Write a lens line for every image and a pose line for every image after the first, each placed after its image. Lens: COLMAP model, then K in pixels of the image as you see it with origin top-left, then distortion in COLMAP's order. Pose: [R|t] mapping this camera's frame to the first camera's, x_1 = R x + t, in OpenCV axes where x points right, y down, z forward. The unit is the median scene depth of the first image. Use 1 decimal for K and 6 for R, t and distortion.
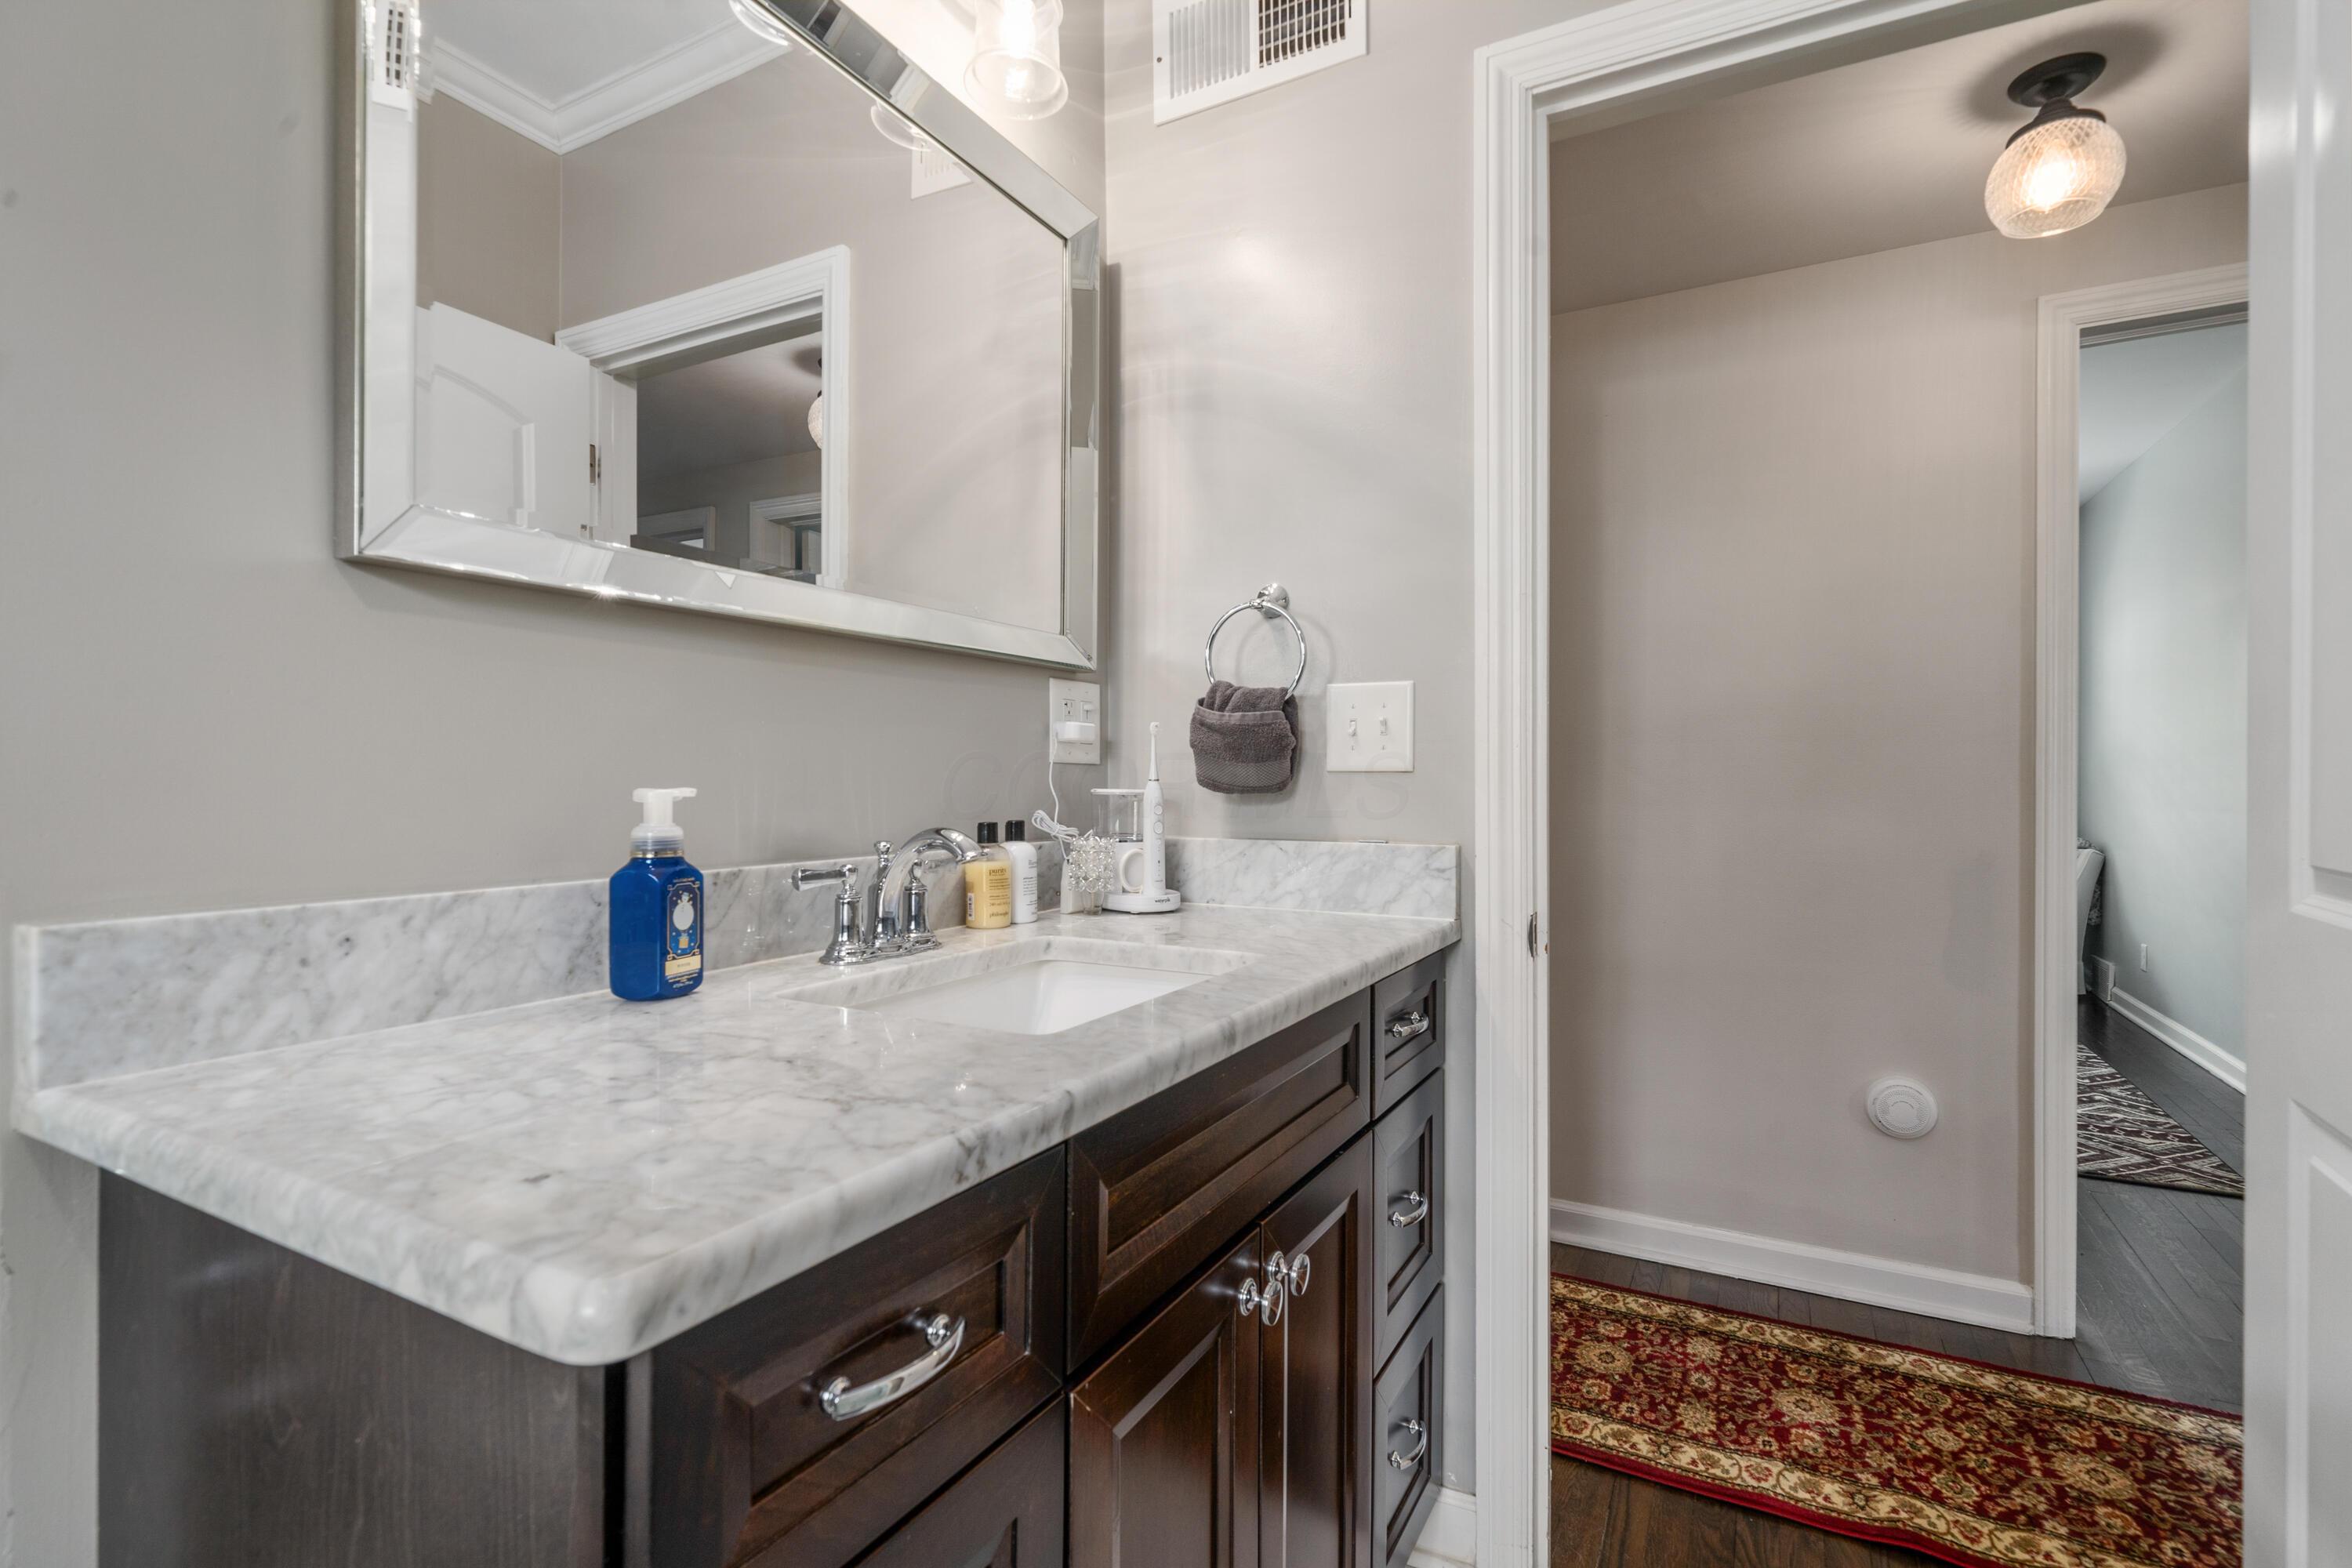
lens RADIAL K [[1108.2, 0, 1175.3], [0, 1108.2, 781.1], [0, 0, 1]] dist [0.012144, -0.000532]
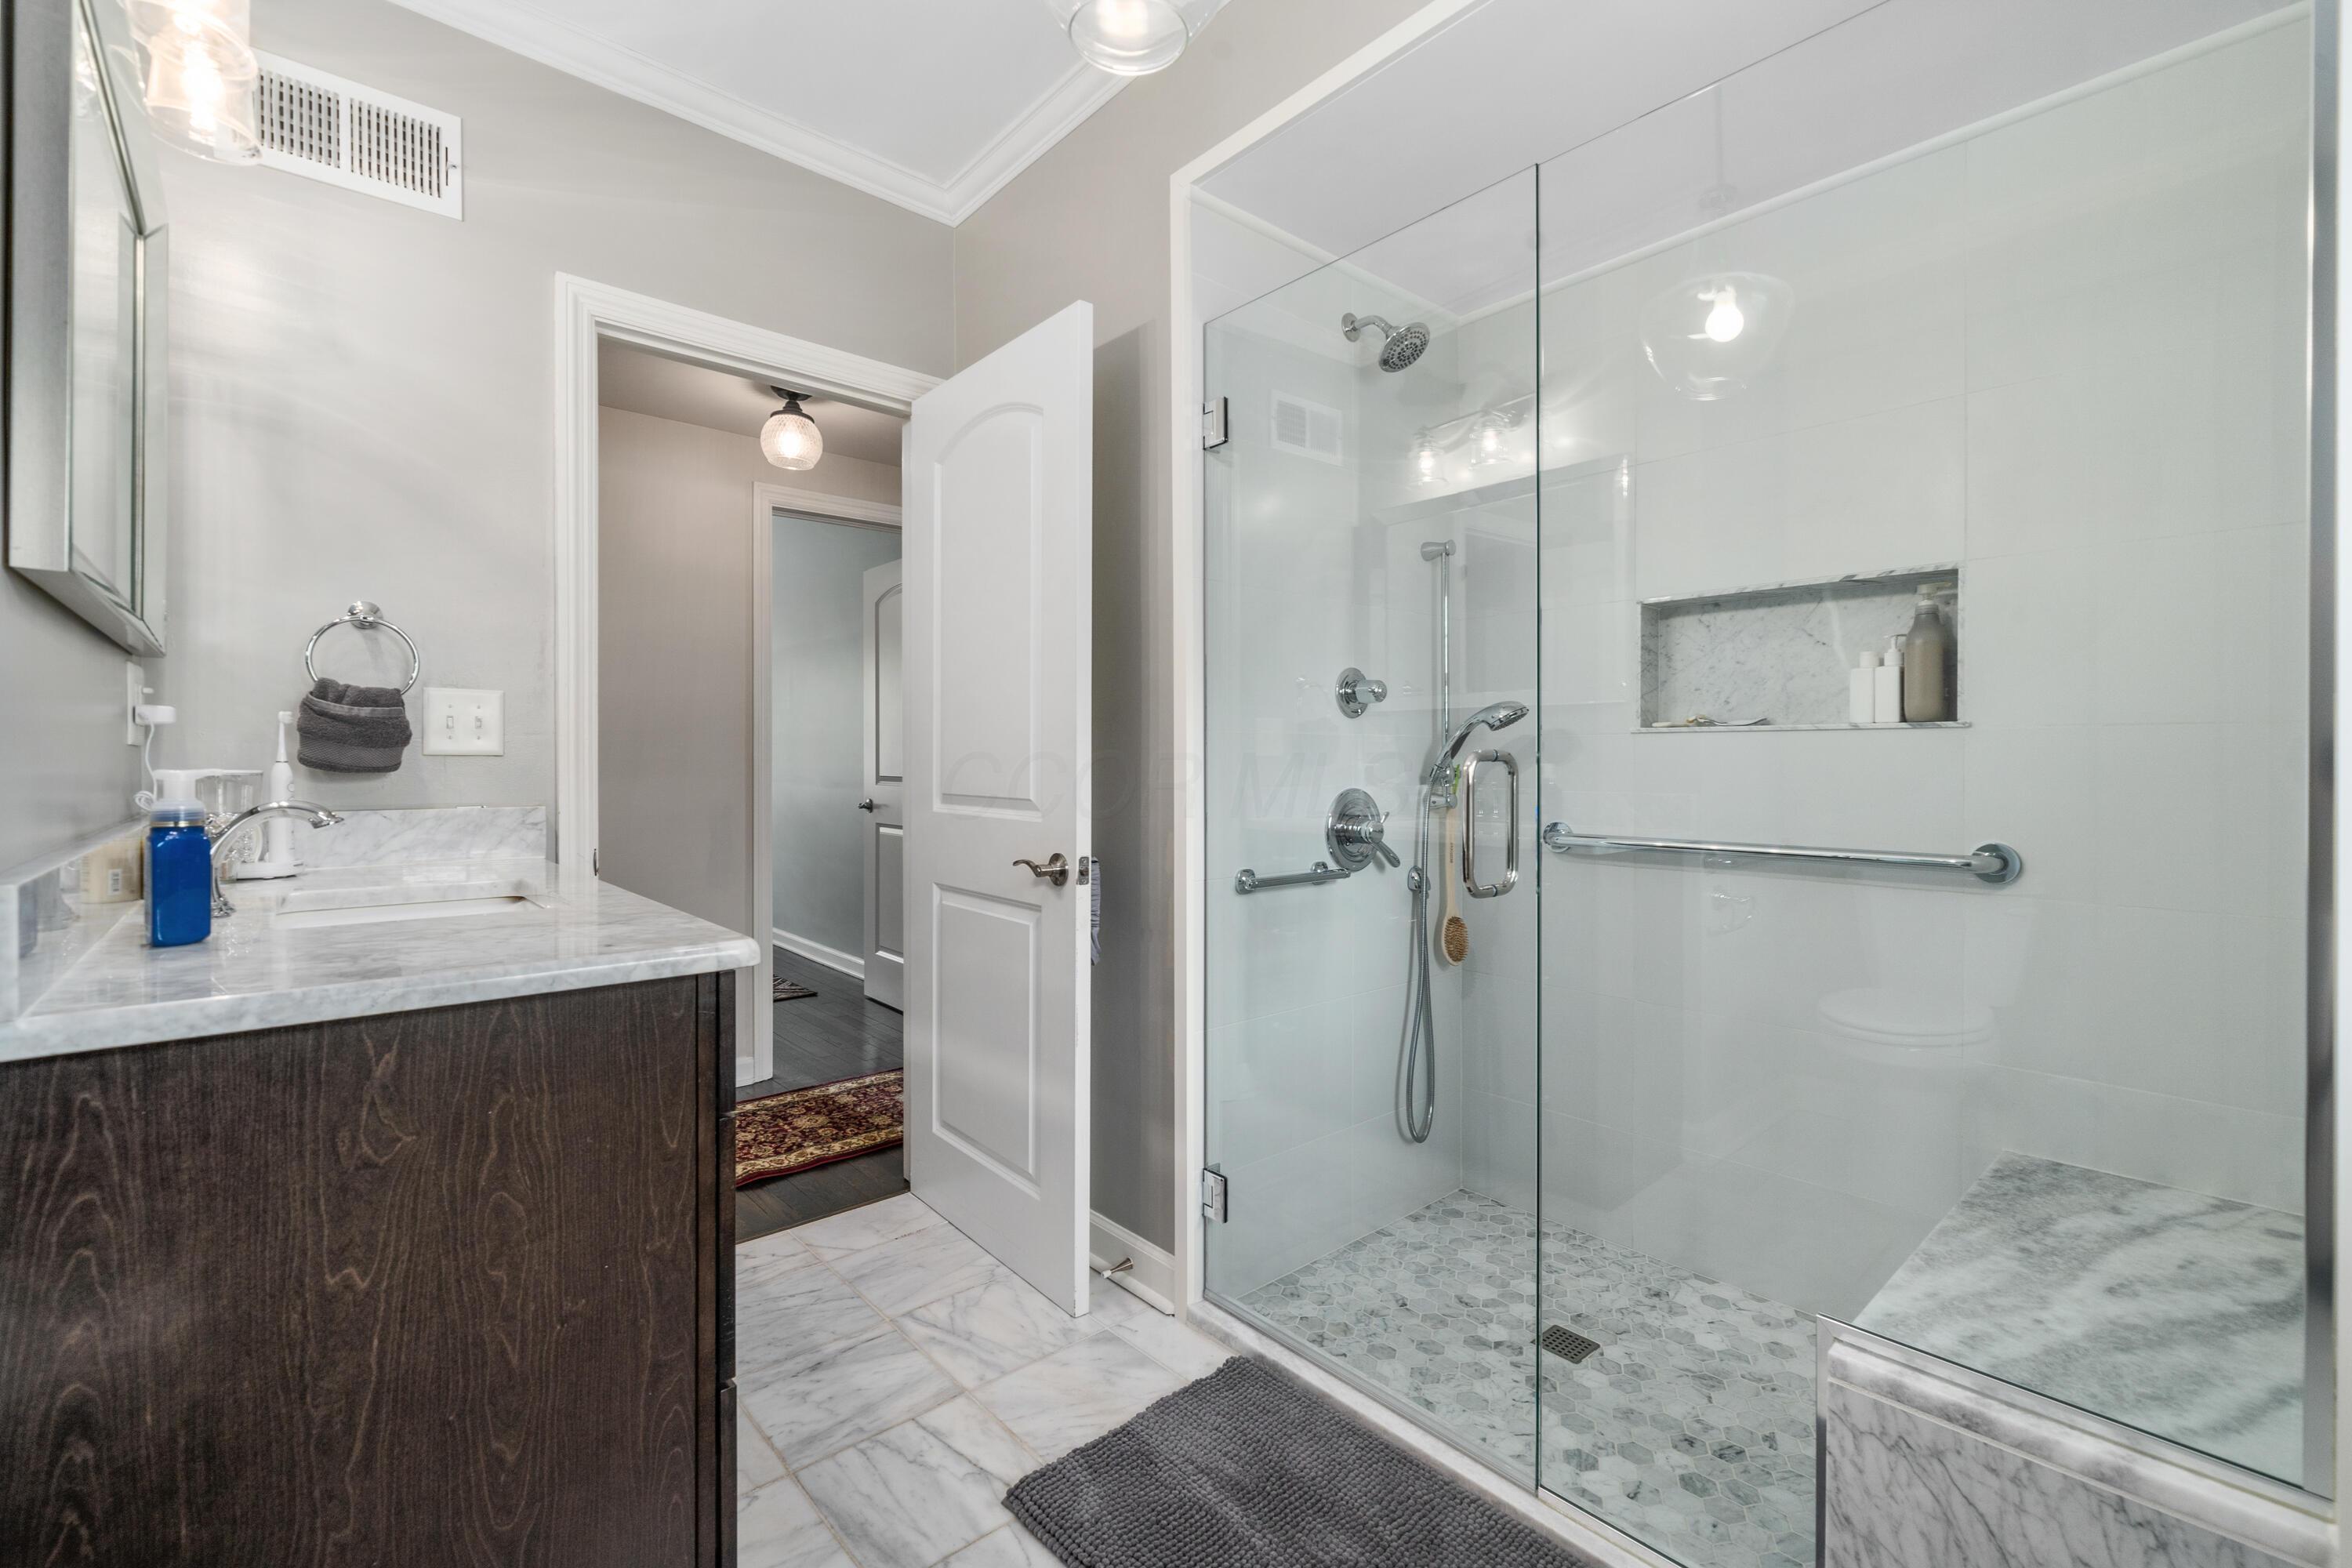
lens RADIAL K [[1046.1, 0, 1176.0], [0, 1046.1, 784.0], [0, 0, 1]] dist [-0.001128, -0.000418]
pose [[0.356963, -0.021499, 0.933871, -0.670361], [0.003093, 0.999757, 0.021834, 0.001470], [-0.934113, -0.004906, 0.356943, -0.243332]]
